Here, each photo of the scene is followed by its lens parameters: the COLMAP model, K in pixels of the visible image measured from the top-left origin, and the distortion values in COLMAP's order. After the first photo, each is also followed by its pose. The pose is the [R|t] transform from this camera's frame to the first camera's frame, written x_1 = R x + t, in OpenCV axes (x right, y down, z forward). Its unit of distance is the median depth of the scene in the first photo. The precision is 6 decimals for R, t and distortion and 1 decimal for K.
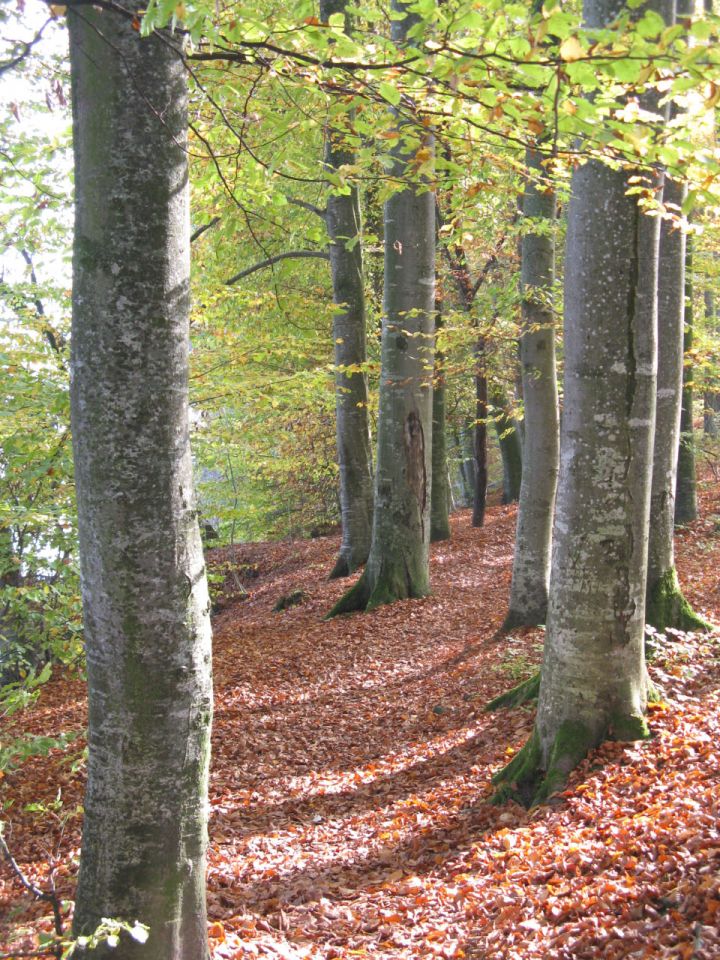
lens RADIAL K [[1547.7, 0, 360.2], [0, 1547.7, 480.0], [0, 0, 1]] dist [-0.010469, 0.000000]
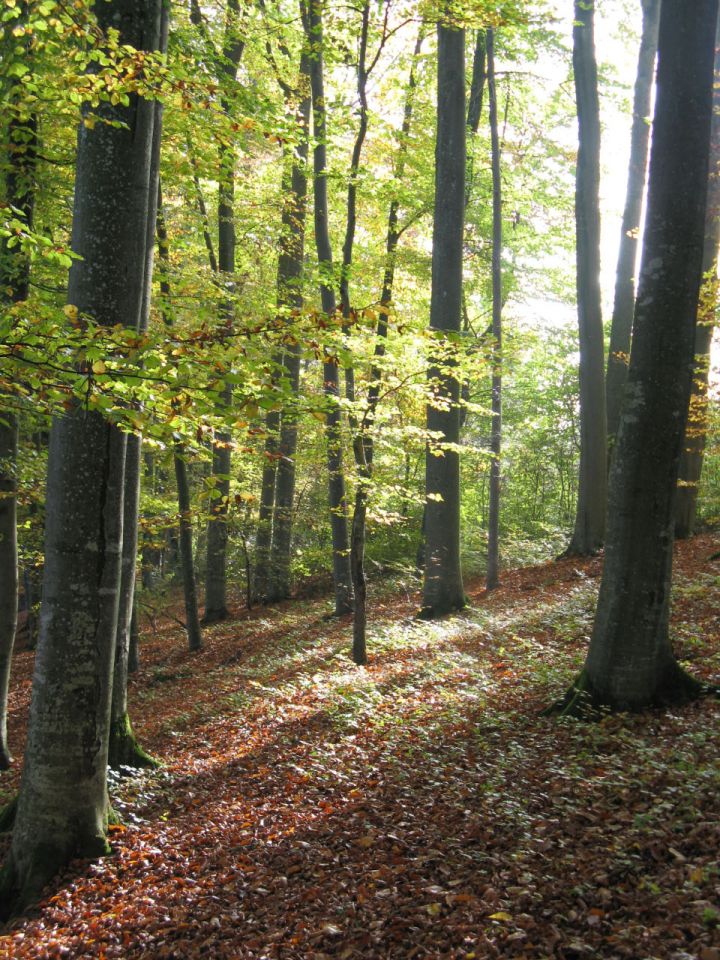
lens RADIAL K [[1547.7, 0, 360.3], [0, 1547.7, 480.0], [0, 0, 1]] dist [-0.010469, 0.000000]
pose [[0.935638, 0.036596, 0.351060, -0.065336], [-0.002397, 0.995246, -0.097360, -0.006185], [-0.352954, 0.090252, 0.931278, -0.217236]]
